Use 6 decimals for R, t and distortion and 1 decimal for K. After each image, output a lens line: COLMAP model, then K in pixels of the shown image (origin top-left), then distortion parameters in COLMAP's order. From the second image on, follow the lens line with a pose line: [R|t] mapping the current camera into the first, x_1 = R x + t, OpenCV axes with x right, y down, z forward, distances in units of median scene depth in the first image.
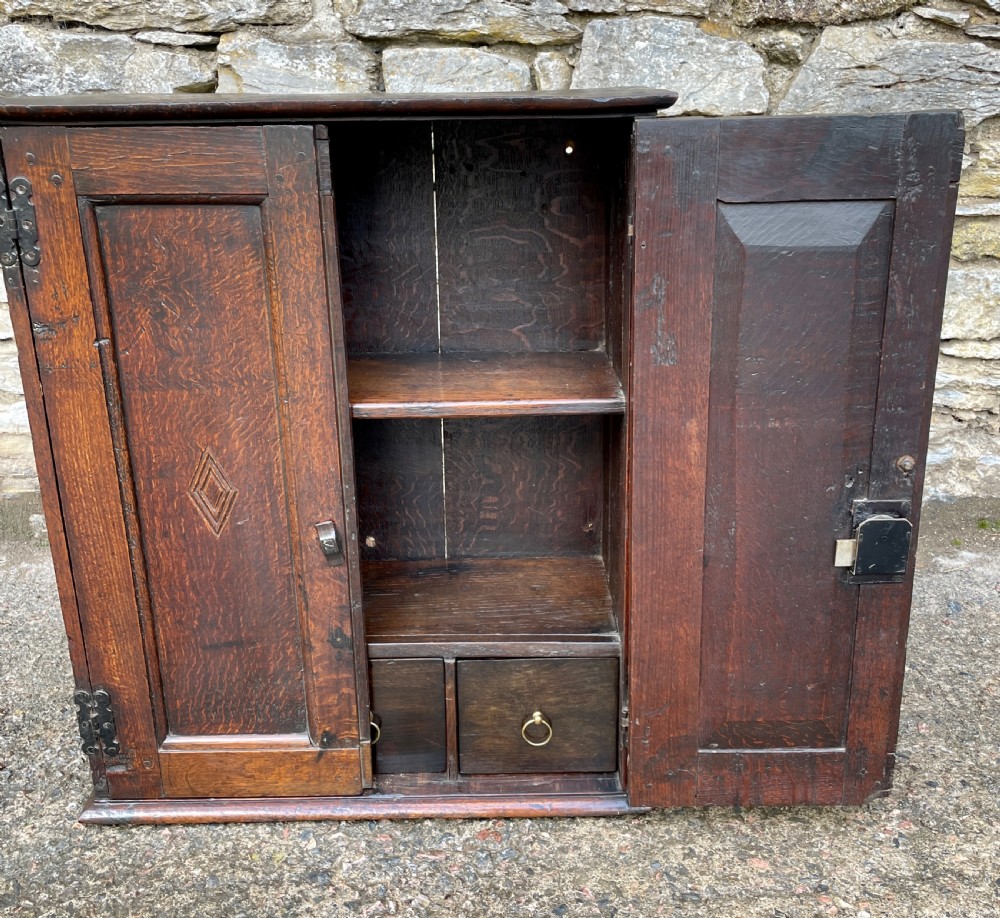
lens RADIAL K [[1034.0, 0, 494.0], [0, 1034.0, 426.8], [0, 0, 1]] dist [0.033993, 0.000000]
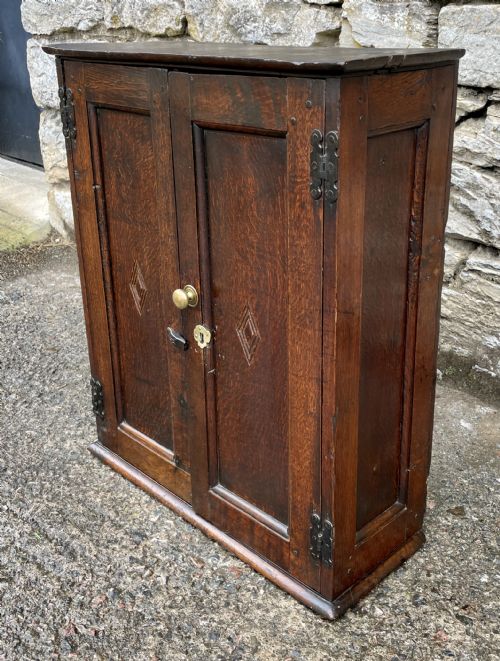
lens RADIAL K [[739.8, 0, 265.4], [0, 739.8, 287.6], [0, 0, 1]] dist [0.050222, 0.000000]
pose [[0.706720, 0.253680, -0.660449, 0.607655], [-0.228733, 0.965299, 0.126015, -0.123312], [0.669498, 0.062010, 0.740221, 0.246536]]
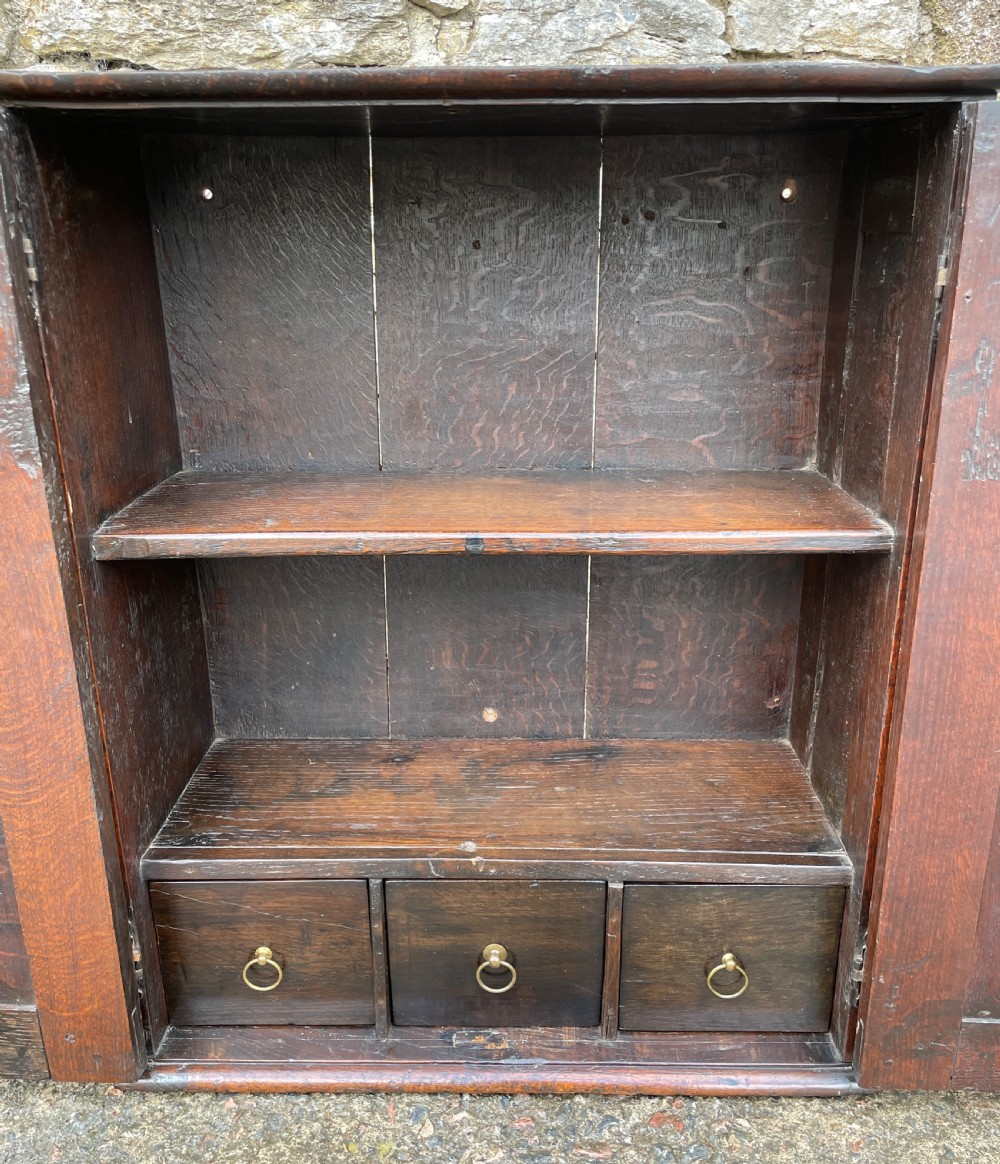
lens RADIAL K [[1008.7, 0, 506.5], [0, 1008.7, 590.4], [0, 0, 1]] dist [0.078035, -0.109269]
pose [[0.999851, 0.015503, -0.007580, -0.119302], [-0.015390, 0.999771, 0.014845, 0.006723], [0.007808, -0.014726, 0.999861, 0.280025]]
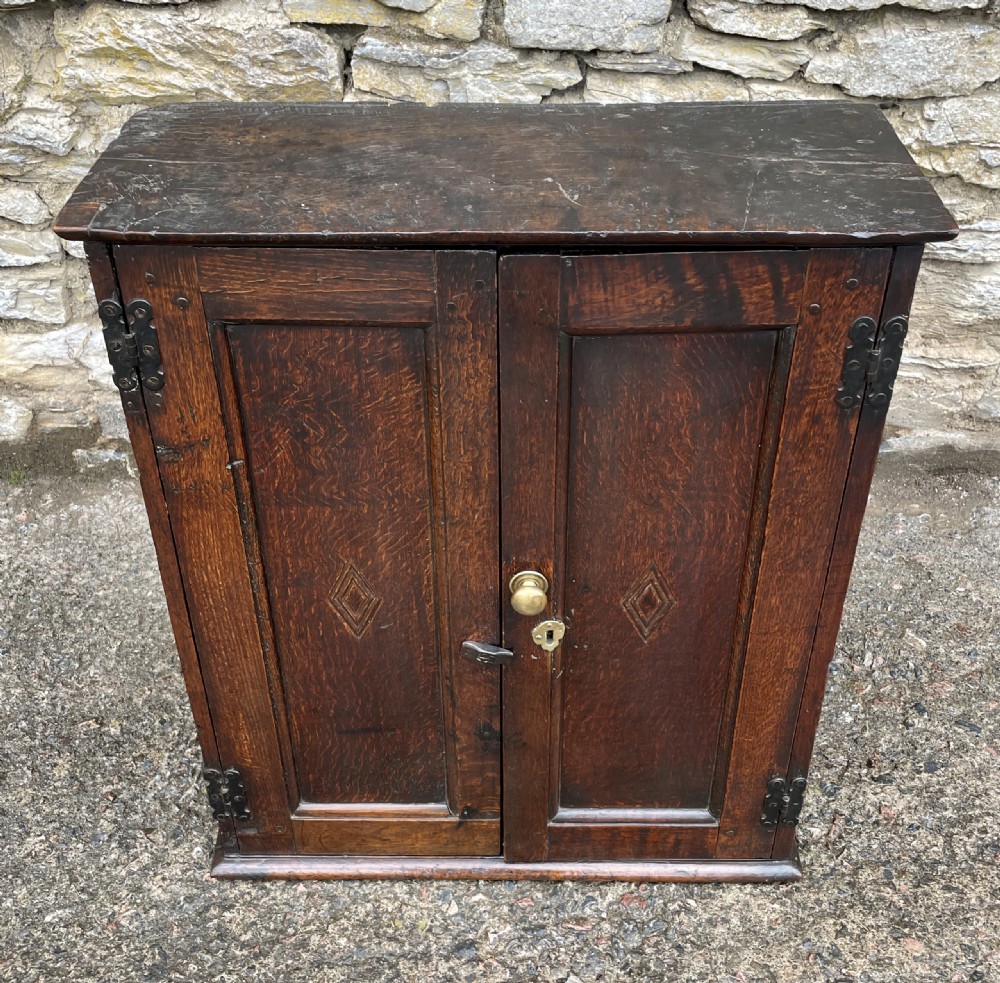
lens RADIAL K [[1197.5, 0, 489.8], [0, 1197.5, 460.0], [0, 0, 1]] dist [0.040990, 0.000000]
pose [[0.999901, 0.014077, -0.000830, -0.145325], [-0.013185, 0.954162, 0.298999, -0.340847], [0.005001, -0.298958, 0.954253, 0.044294]]
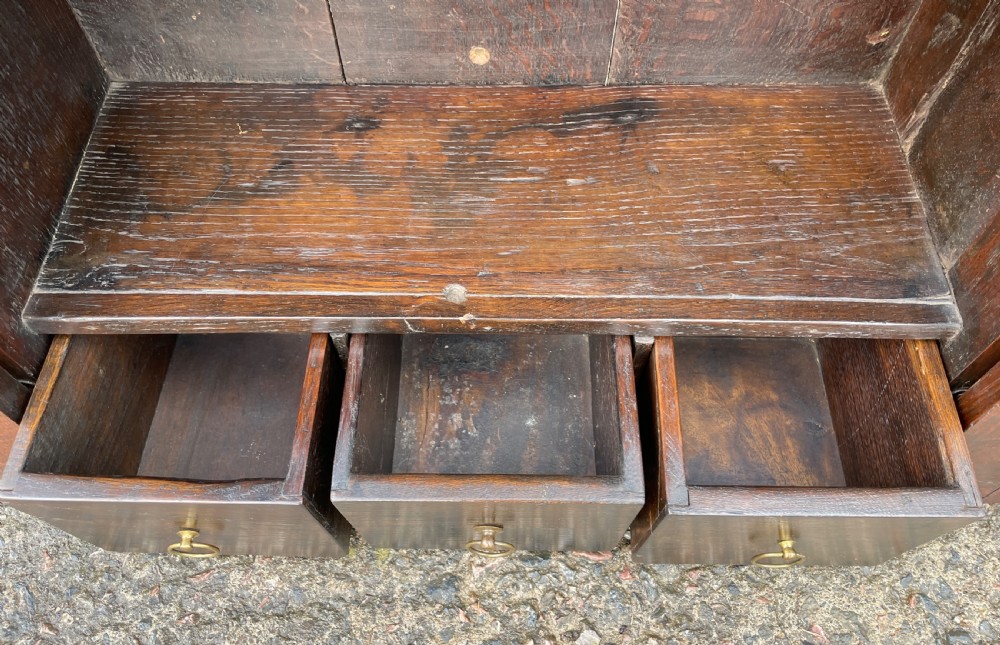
lens RADIAL K [[769.8, 0, 502.8], [0, 769.8, 325.0], [0, 0, 1]] dist [0.074218, -0.106590]
pose [[0.999921, 0.008517, 0.009277, -0.127182], [-0.012495, 0.762860, 0.646442, -0.058160], [-0.001572, -0.646507, 0.762906, 0.678628]]
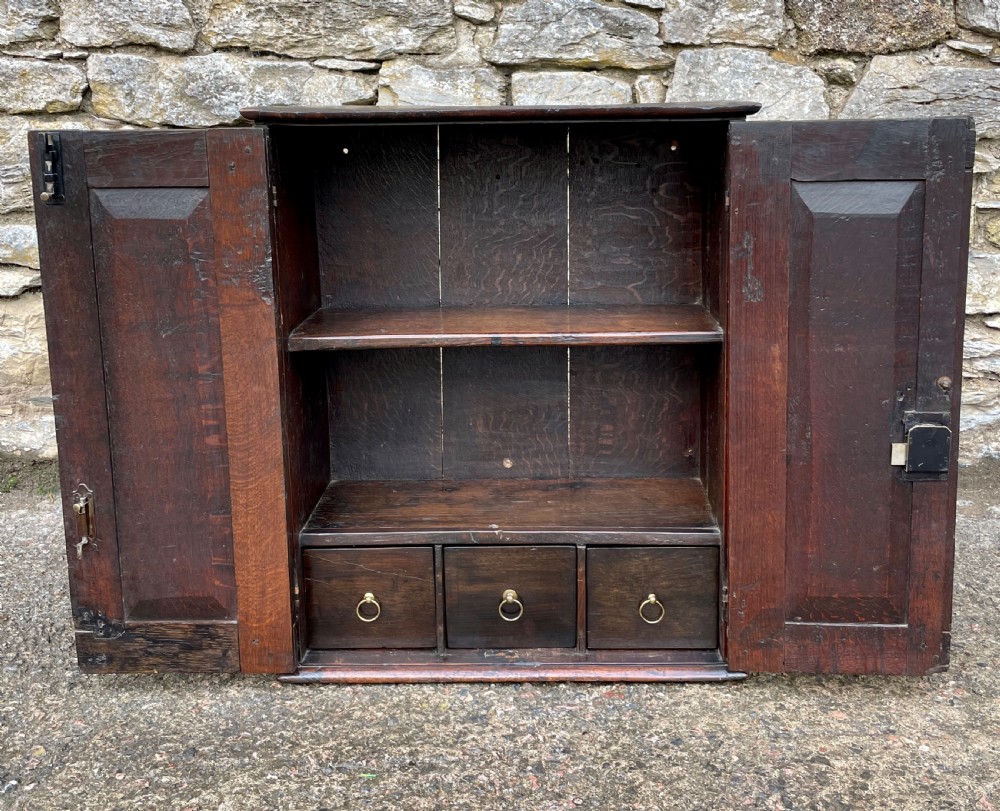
lens RADIAL K [[1084.7, 0, 528.9], [0, 1084.7, 312.3], [0, 0, 1]] dist [0.056862, 0.000000]
pose [[0.999806, 0.006395, -0.018634, -0.083857], [-0.008799, 0.991219, -0.131936, 0.120648], [0.017626, 0.132074, 0.991083, -0.329849]]
